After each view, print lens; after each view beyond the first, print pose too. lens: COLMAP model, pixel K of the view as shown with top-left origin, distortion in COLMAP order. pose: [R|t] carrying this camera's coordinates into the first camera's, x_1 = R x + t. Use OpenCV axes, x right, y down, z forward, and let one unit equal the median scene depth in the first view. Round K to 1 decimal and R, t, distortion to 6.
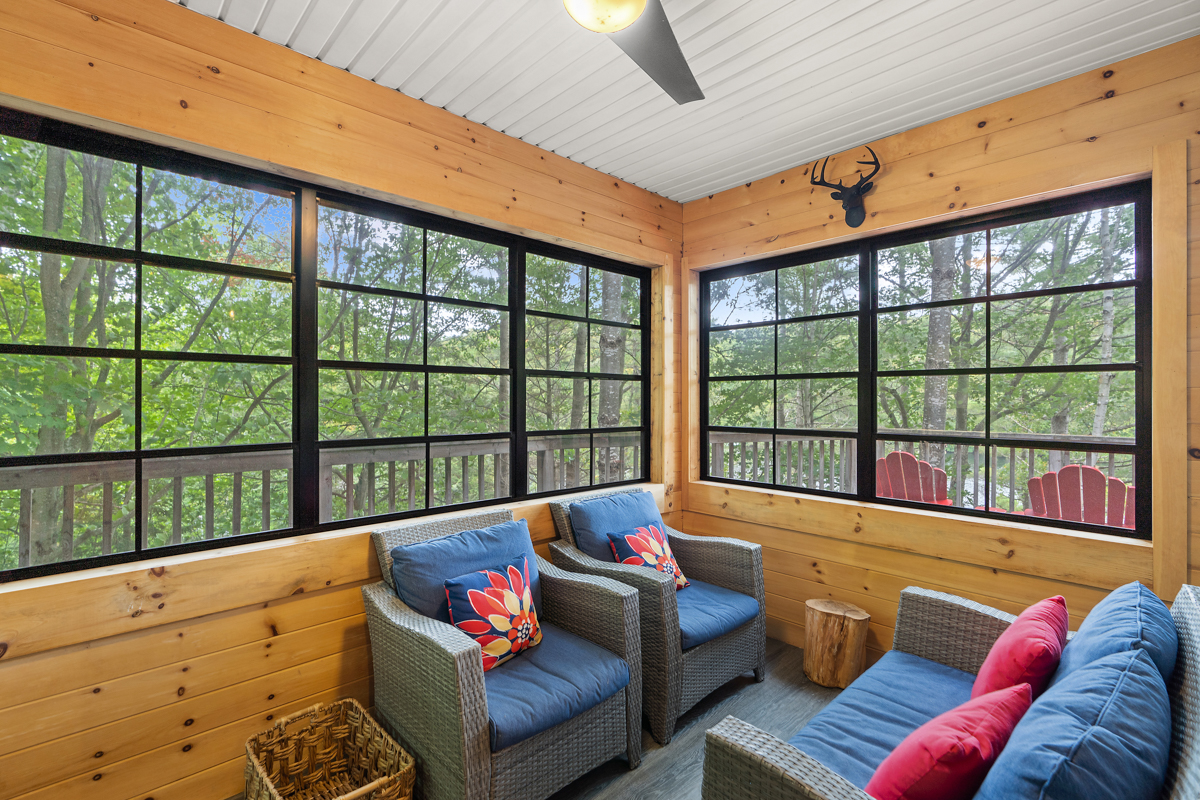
lens RADIAL K [[549.2, 0, 602.1], [0, 549.2, 396.2], [0, 0, 1]] dist [-0.007105, 0.001931]
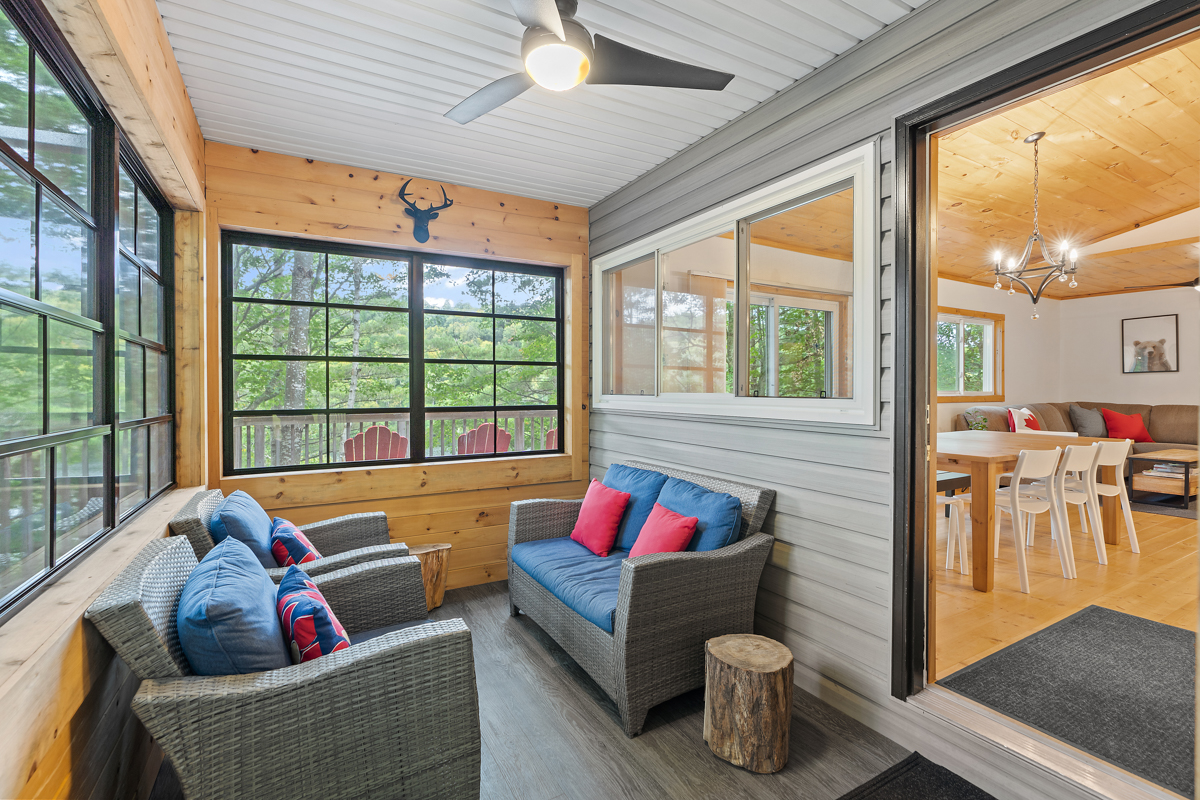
lens RADIAL K [[549.2, 0, 606.6], [0, 549.2, 394.8], [0, 0, 1]] dist [-0.007105, 0.001931]
pose [[0.222634, -0.011983, 0.974829, -0.664339], [0.000340, 0.999925, 0.012214, 0.022597], [-0.974902, -0.002388, 0.222621, 0.310695]]
